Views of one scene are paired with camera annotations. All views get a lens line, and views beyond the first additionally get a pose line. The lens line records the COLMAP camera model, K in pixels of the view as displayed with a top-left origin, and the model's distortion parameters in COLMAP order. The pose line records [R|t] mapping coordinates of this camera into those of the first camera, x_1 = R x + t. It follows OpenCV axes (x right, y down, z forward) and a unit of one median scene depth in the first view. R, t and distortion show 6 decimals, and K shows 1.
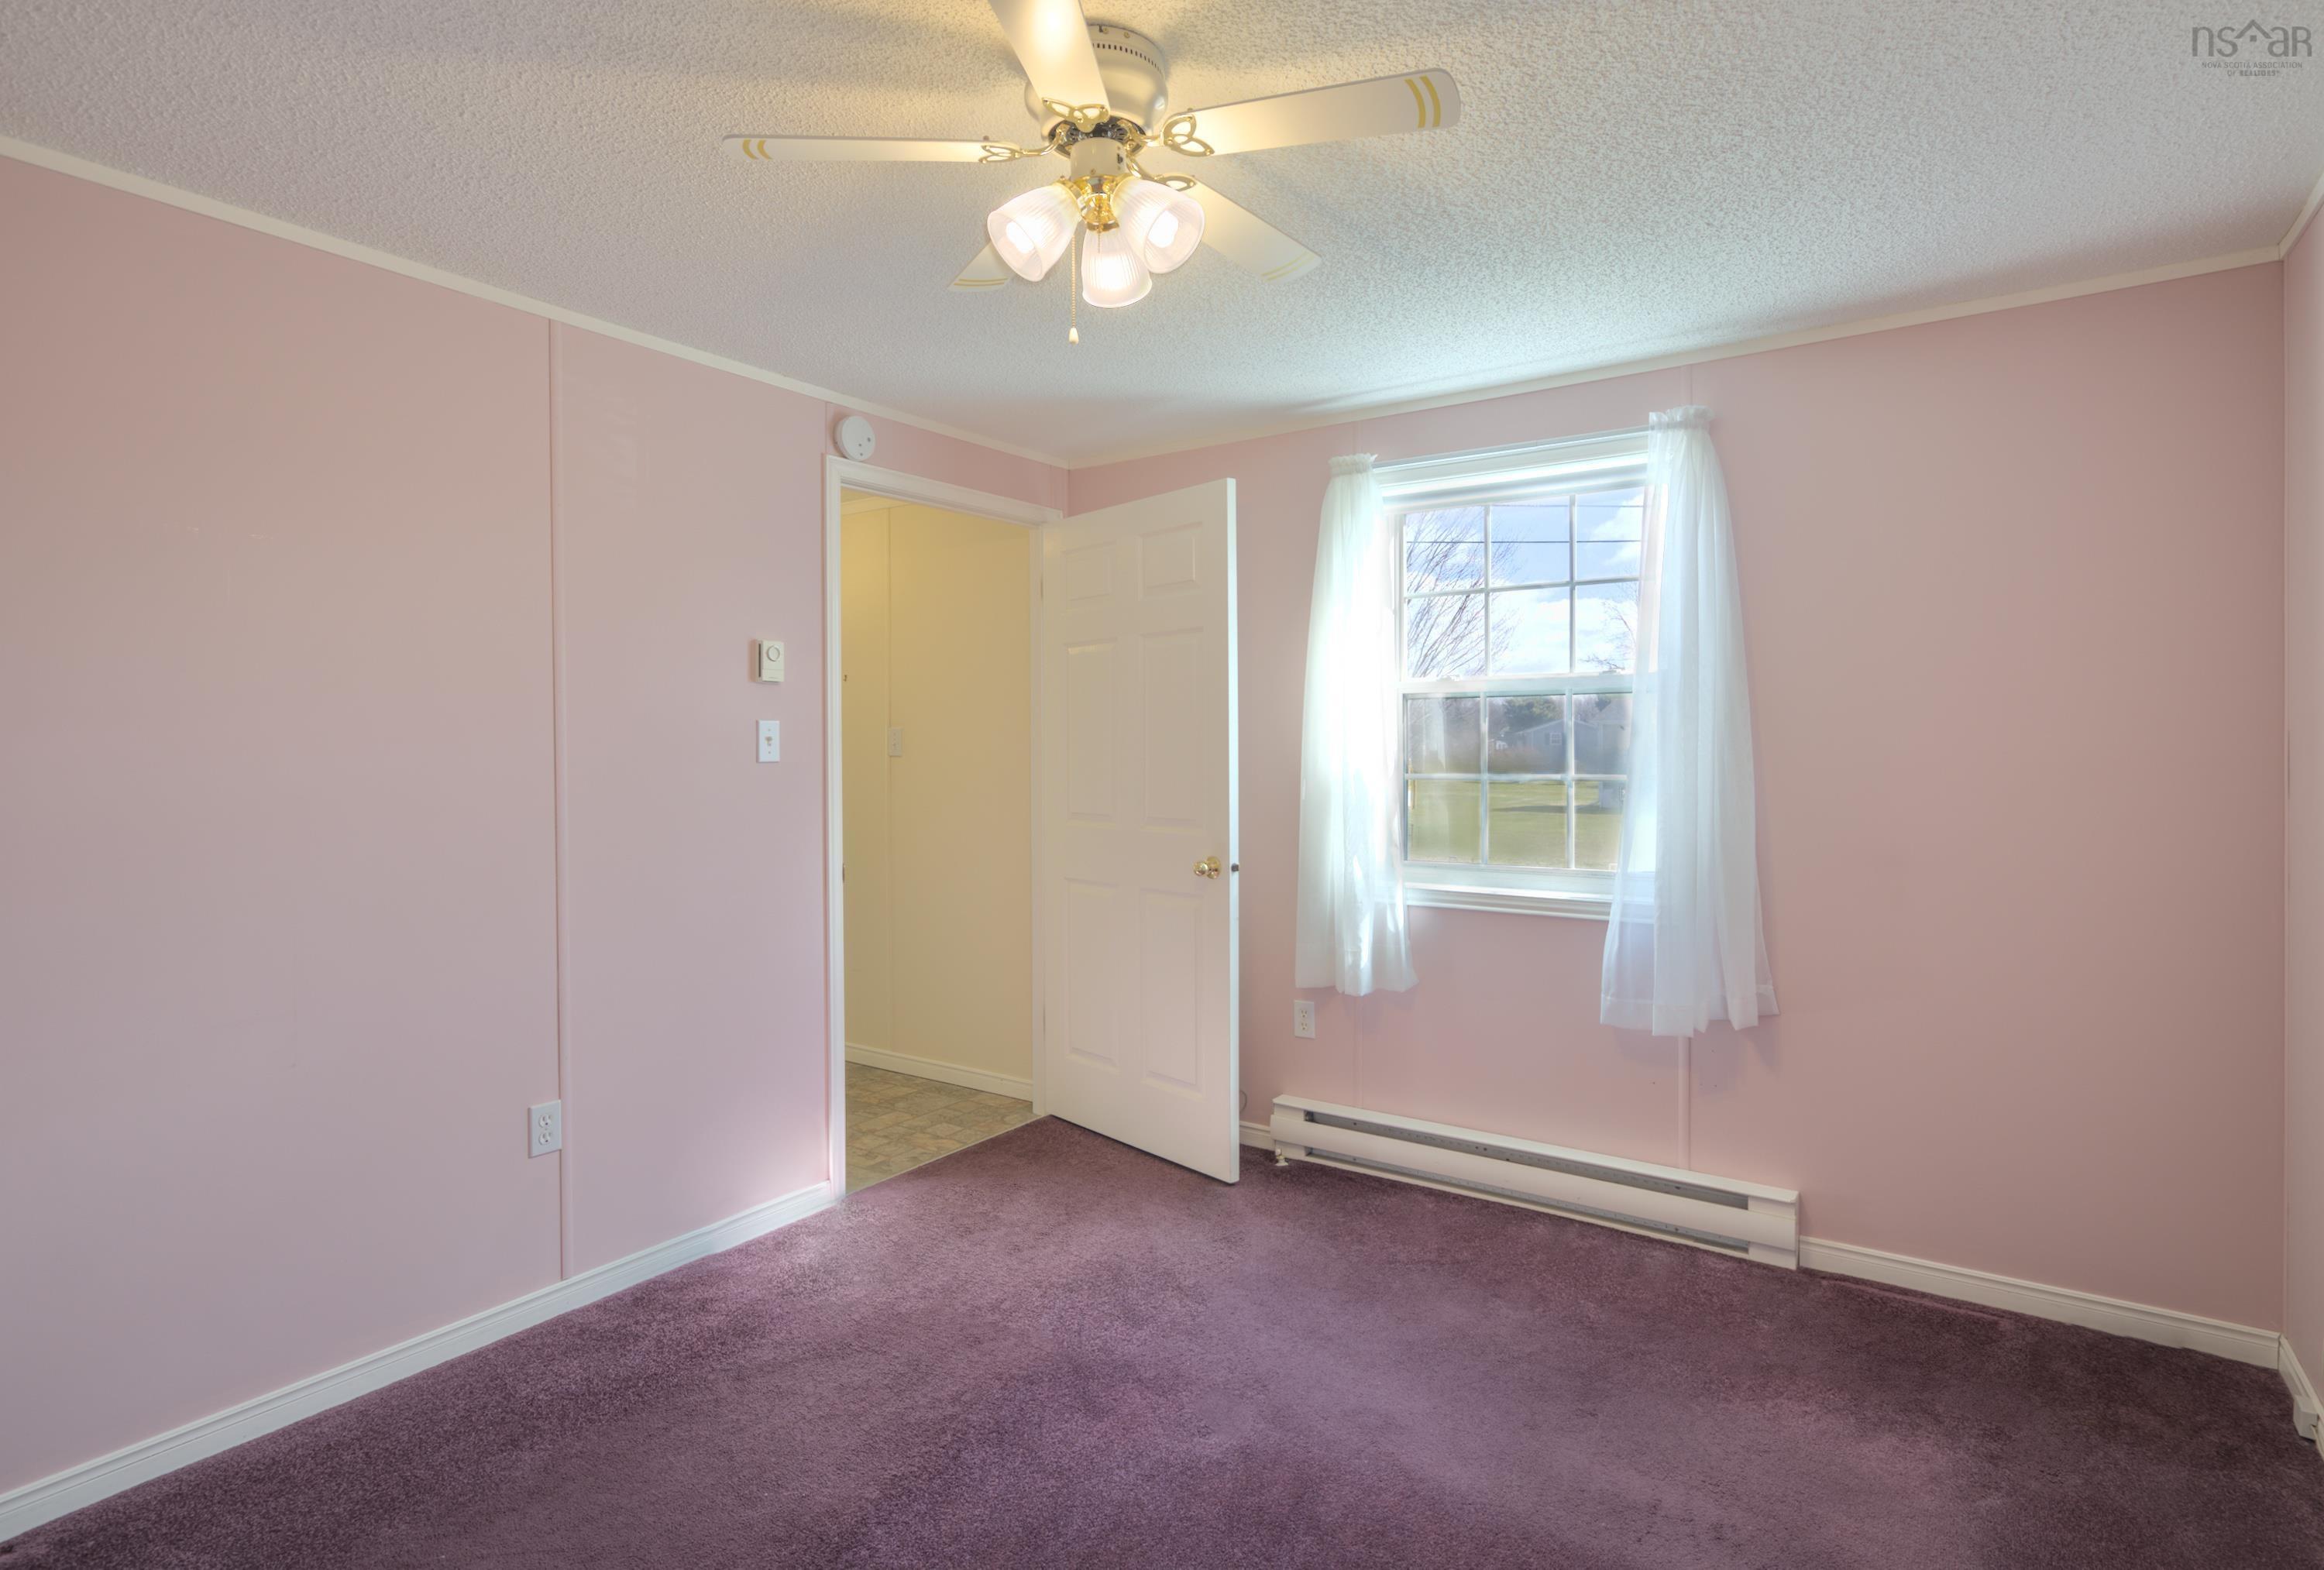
lens RADIAL K [[1207.3, 0, 1180.9], [0, 1207.3, 745.1], [0, 0, 1]] dist [0.003569, 0.002618]
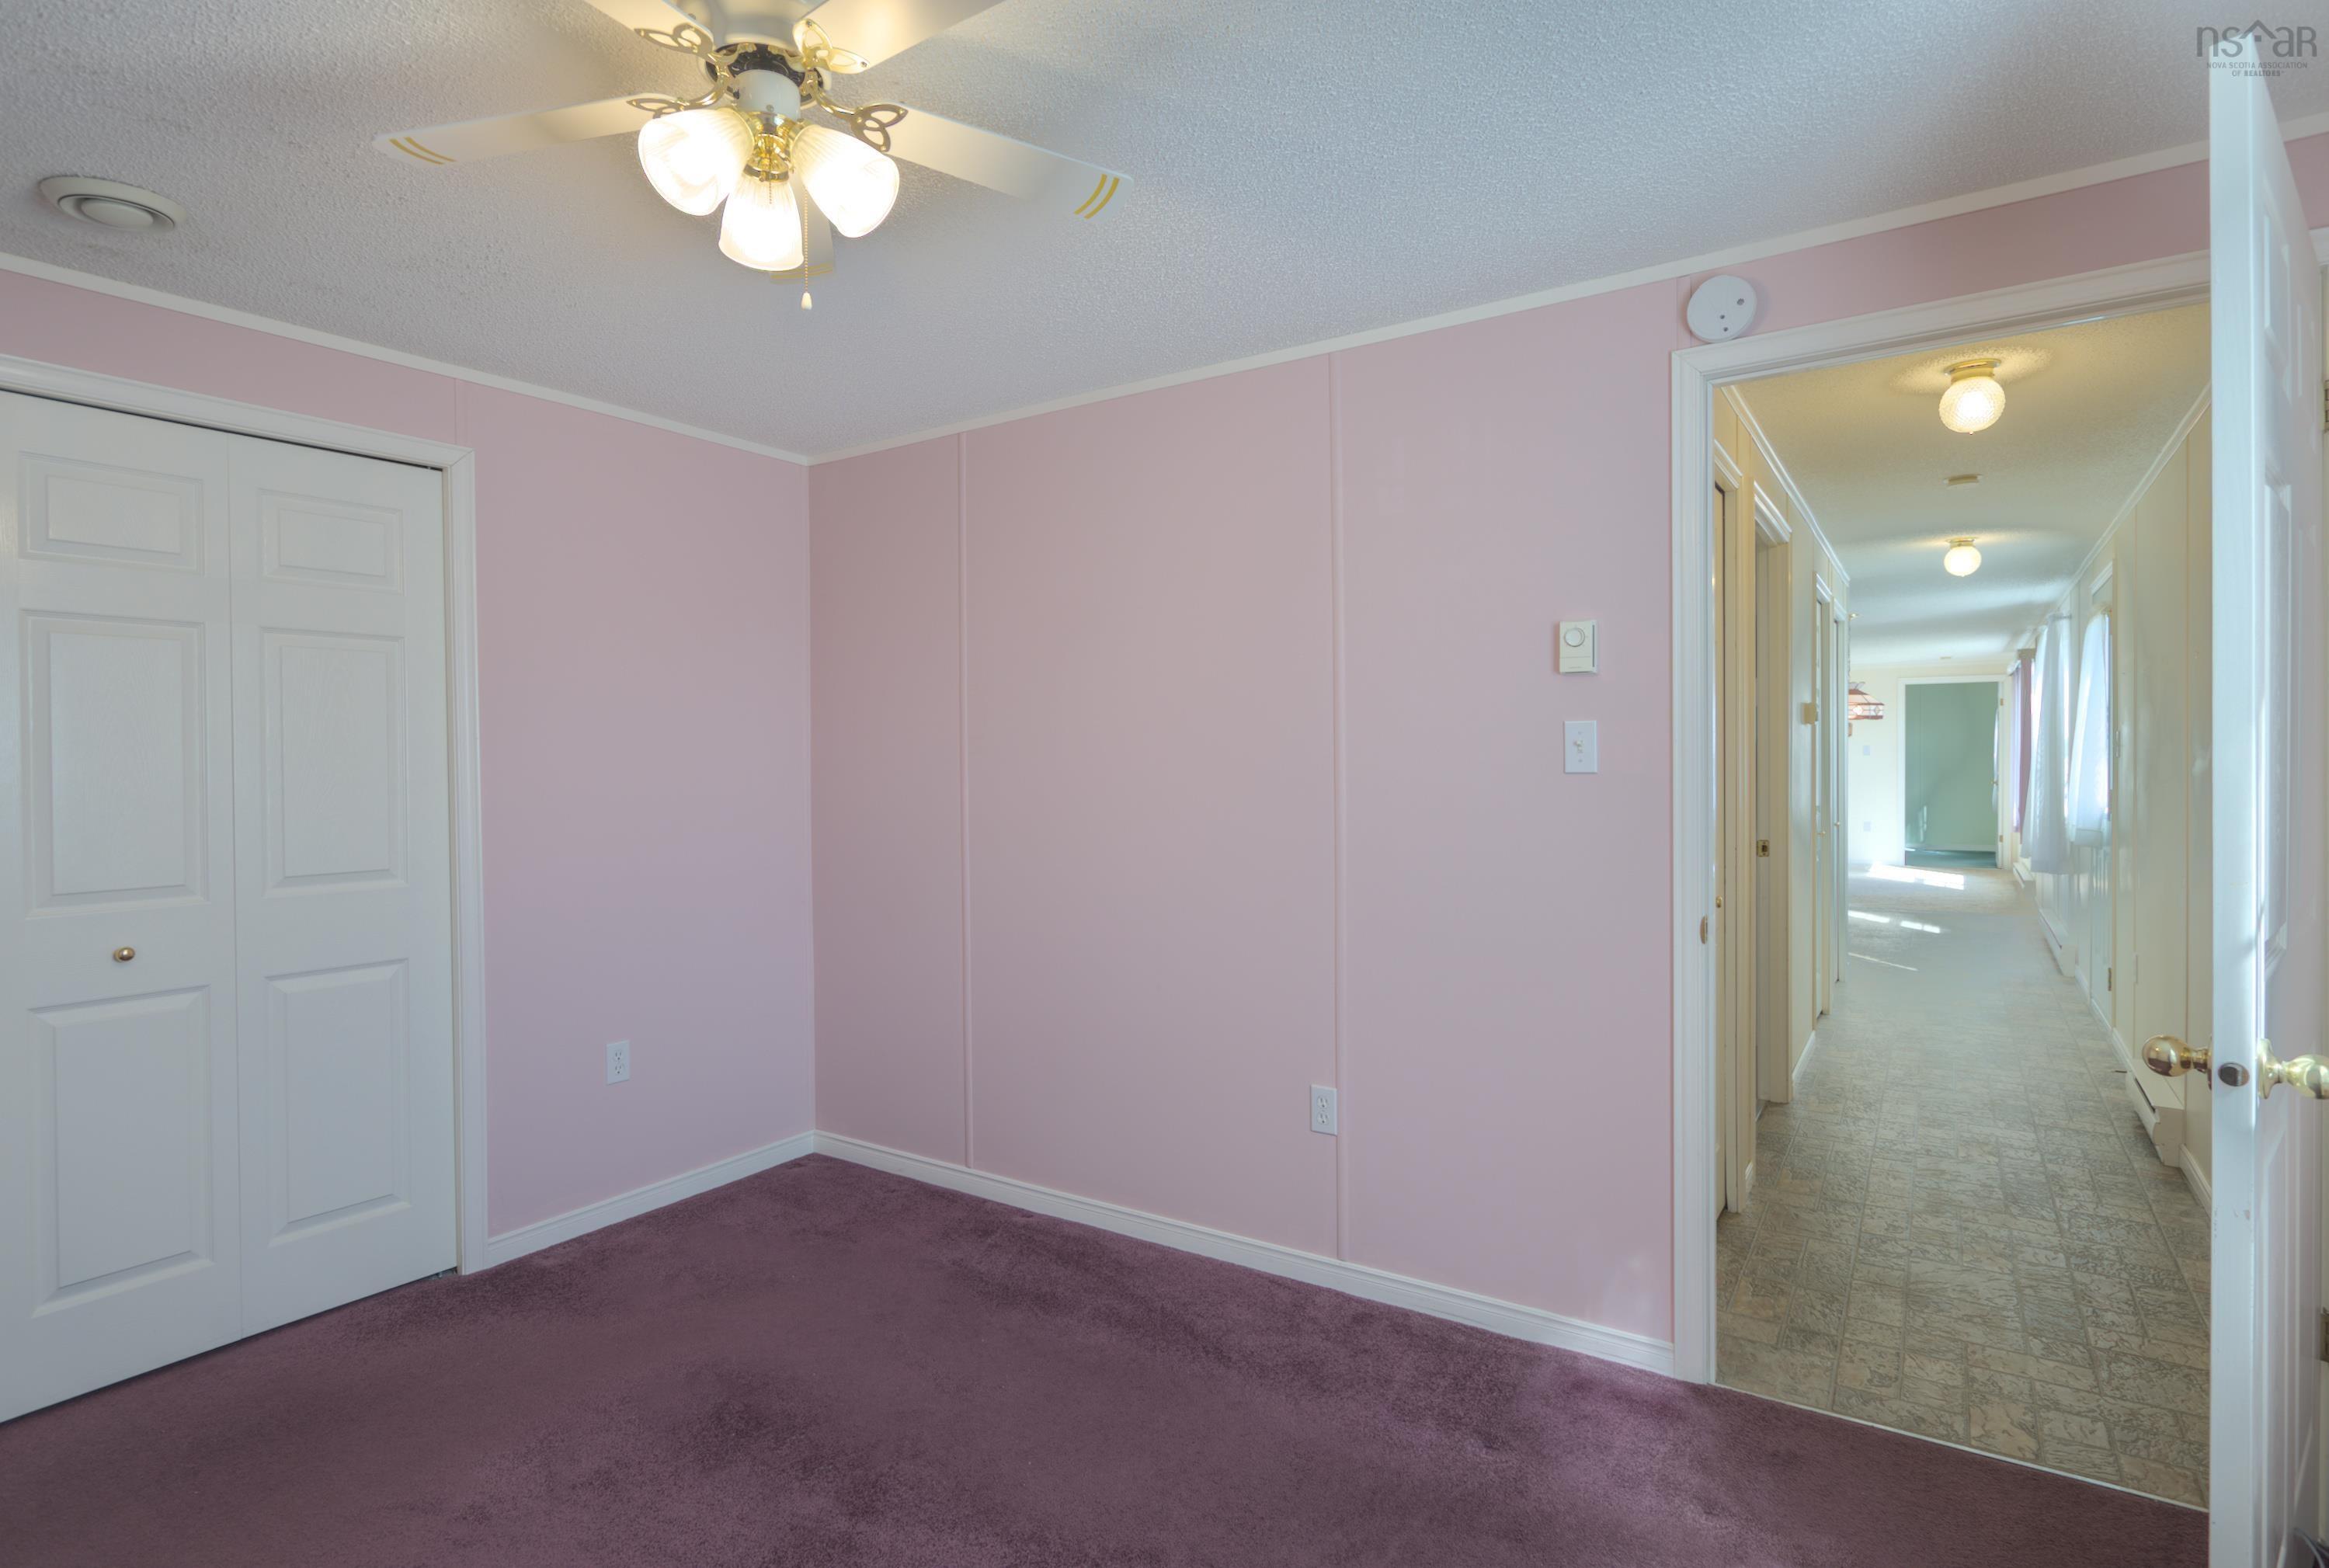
lens RADIAL K [[1210.0, 0, 1144.8], [0, 1210.0, 769.3], [0, 0, 1]] dist [0.003569, 0.002618]
pose [[-0.013033, 0.008254, -0.999881, 0.429502], [0.010909, 0.999908, 0.008112, 0.002112], [0.999856, -0.010802, -0.013121, 0.665573]]
